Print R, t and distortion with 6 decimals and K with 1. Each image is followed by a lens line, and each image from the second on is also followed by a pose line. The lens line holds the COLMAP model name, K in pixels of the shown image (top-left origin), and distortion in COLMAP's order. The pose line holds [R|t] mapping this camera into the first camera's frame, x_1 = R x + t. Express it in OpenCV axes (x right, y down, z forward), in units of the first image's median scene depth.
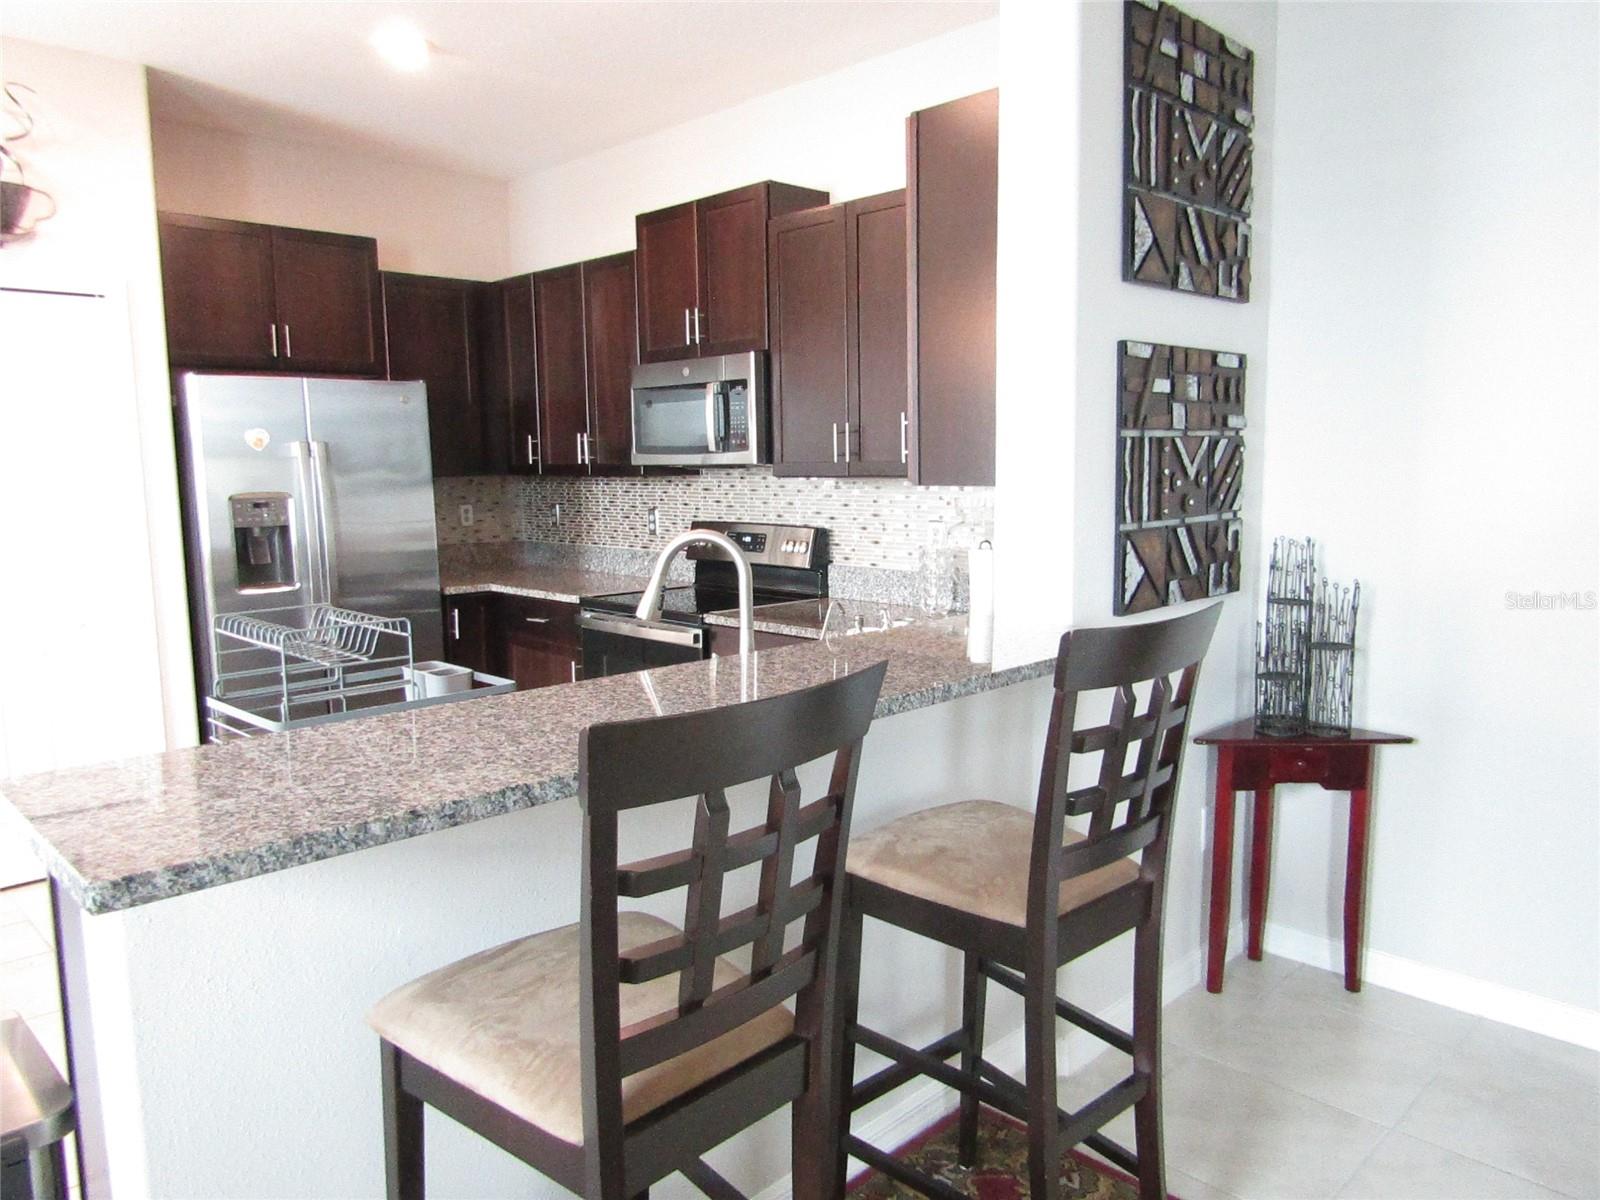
lens RADIAL K [[1131.0, 0, 800.8], [0, 1131.0, 605.3], [0, 0, 1]] dist [0.006774, -0.015651]
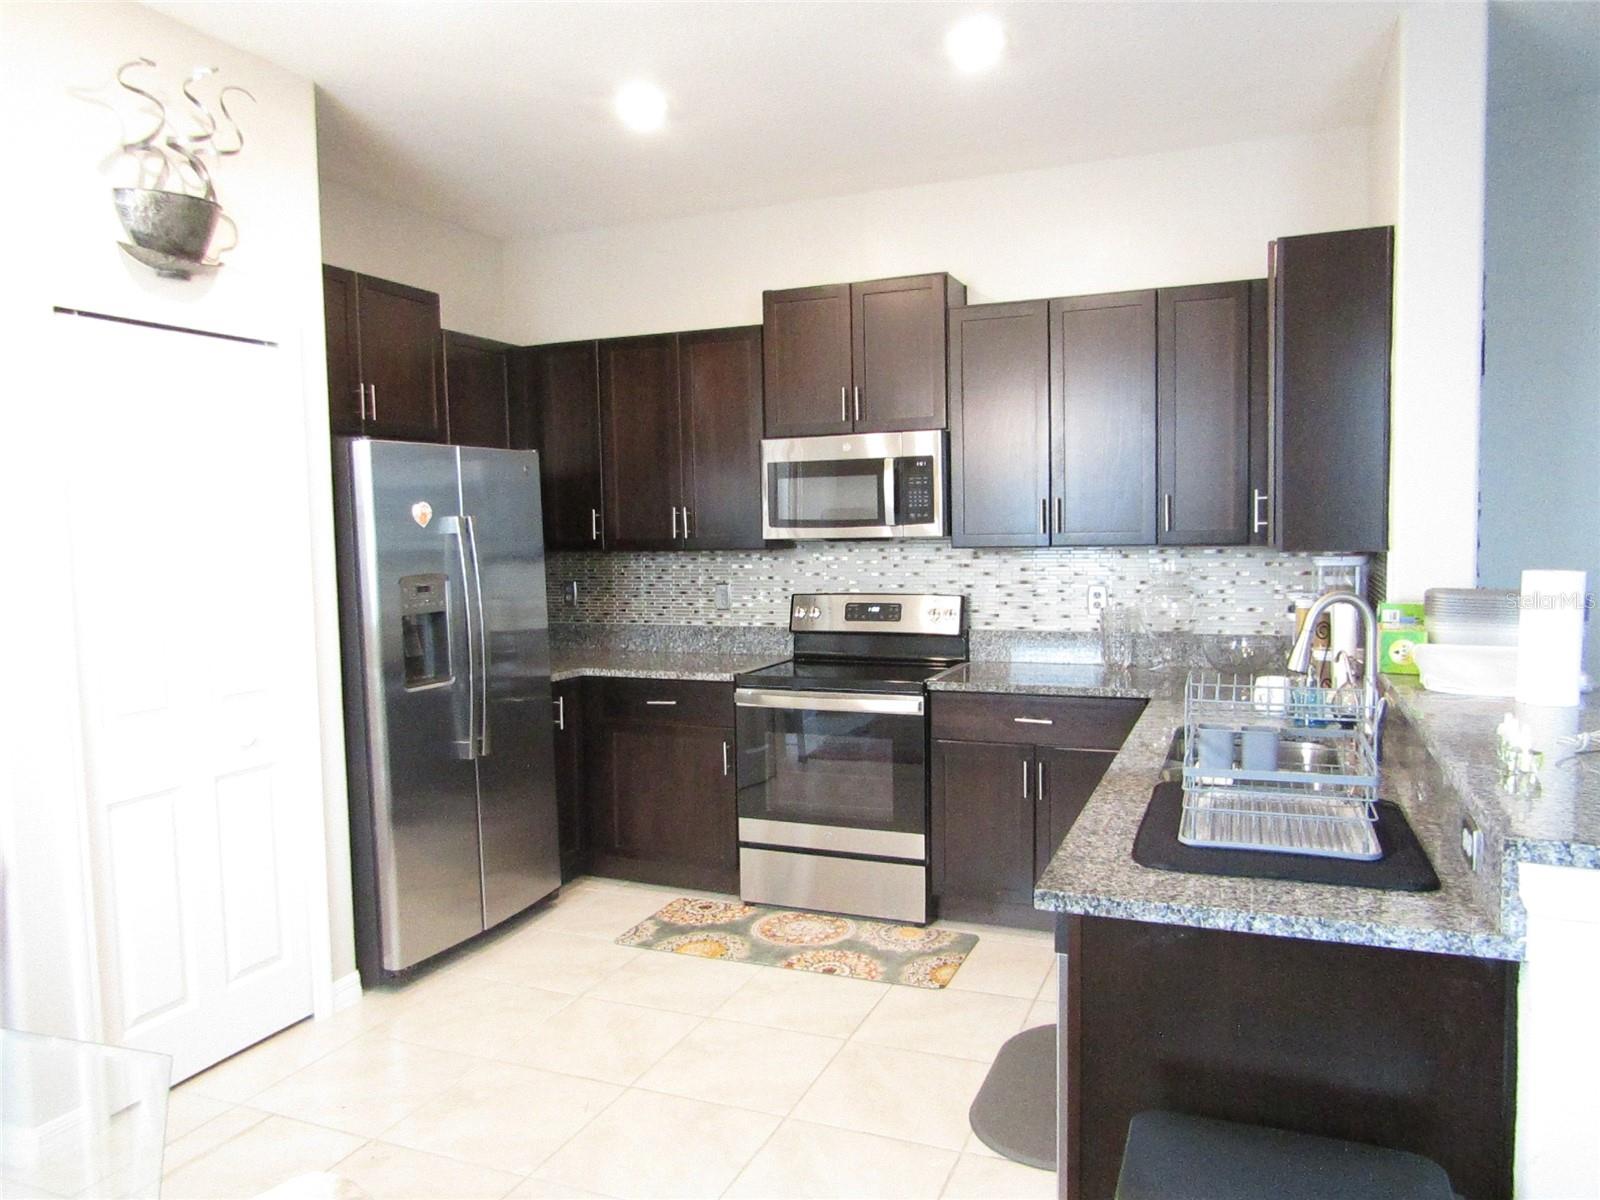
lens RADIAL K [[1131.0, 0, 795.6], [0, 1131.0, 604.2], [0, 0, 1]] dist [0.006774, -0.015651]
pose [[0.923396, -0.032609, 0.382461, -0.554400], [0.057386, 0.996915, -0.053553, -0.013339], [-0.379534, 0.071398, 0.922419, 0.087125]]
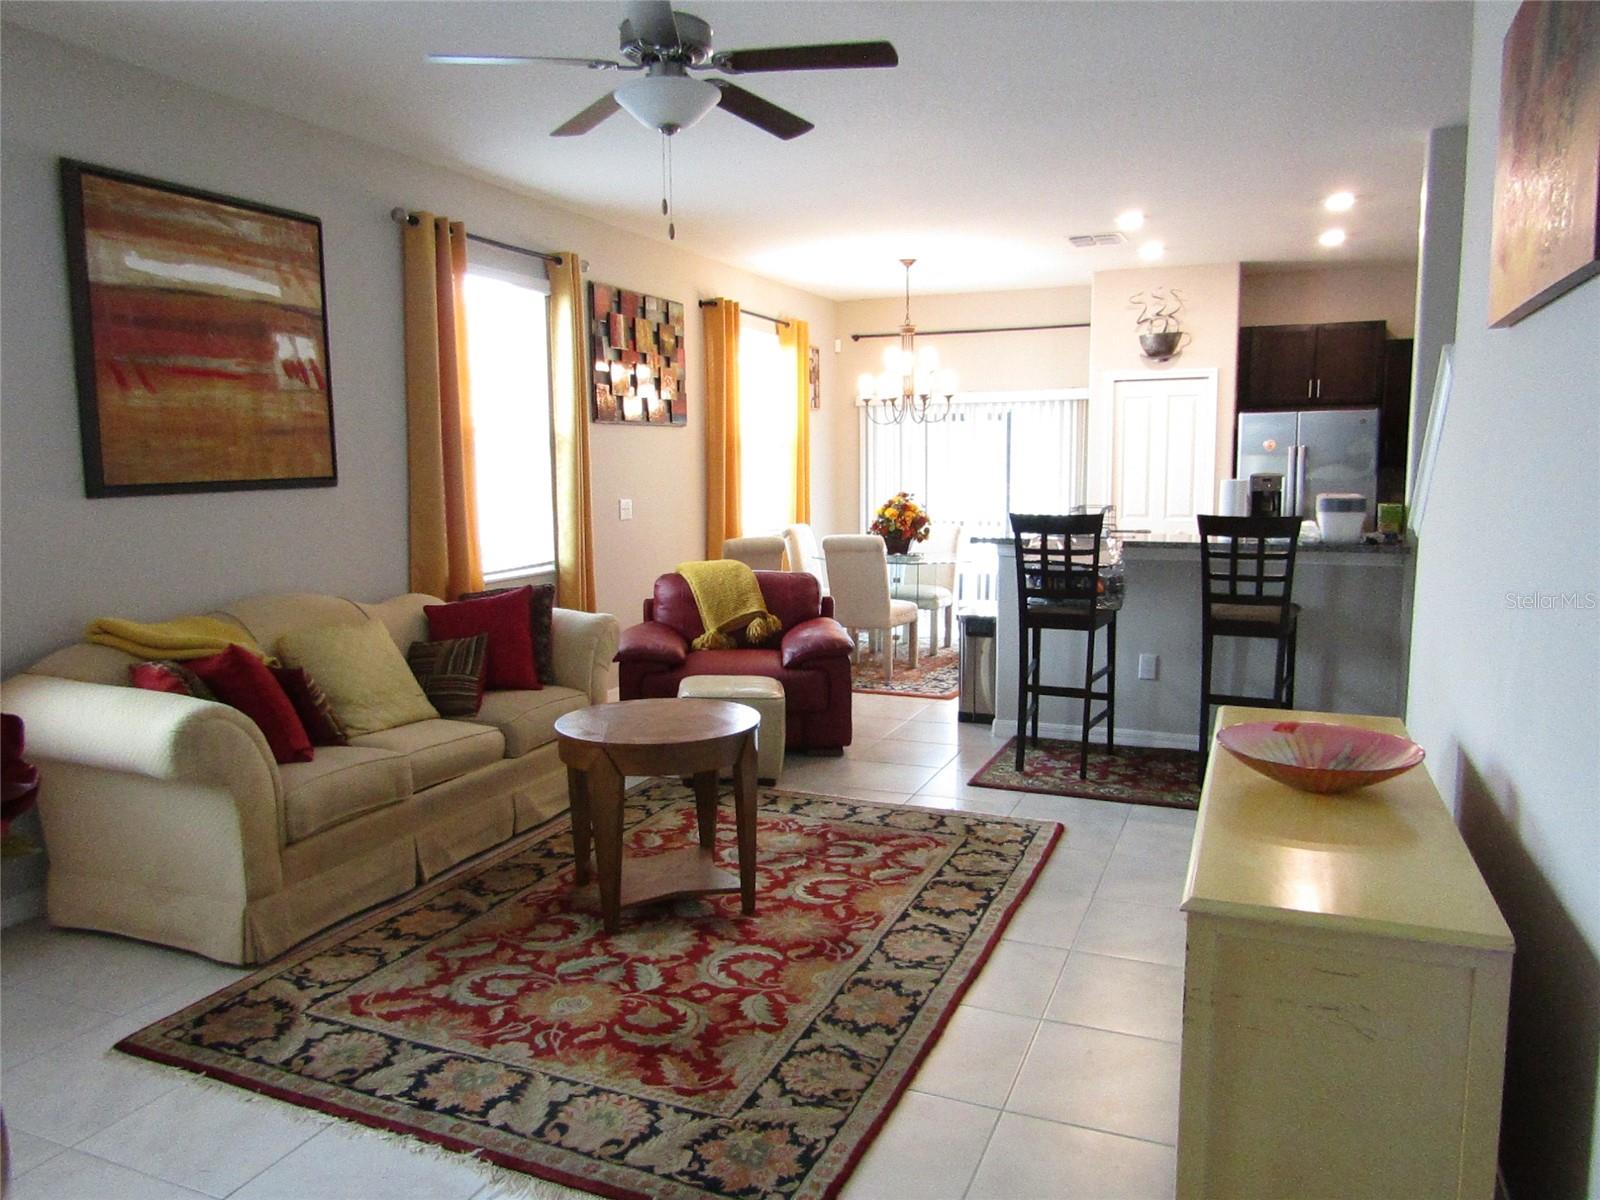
lens RADIAL K [[1131.0, 0, 793.1], [0, 1131.0, 601.6], [0, 0, 1]] dist [0.006774, -0.015651]
pose [[0.372711, 0.118596, -0.920338, 1.008555], [-0.108380, 0.990575, 0.083756, 0.042661], [0.921597, 0.068529, 0.382052, -0.453017]]
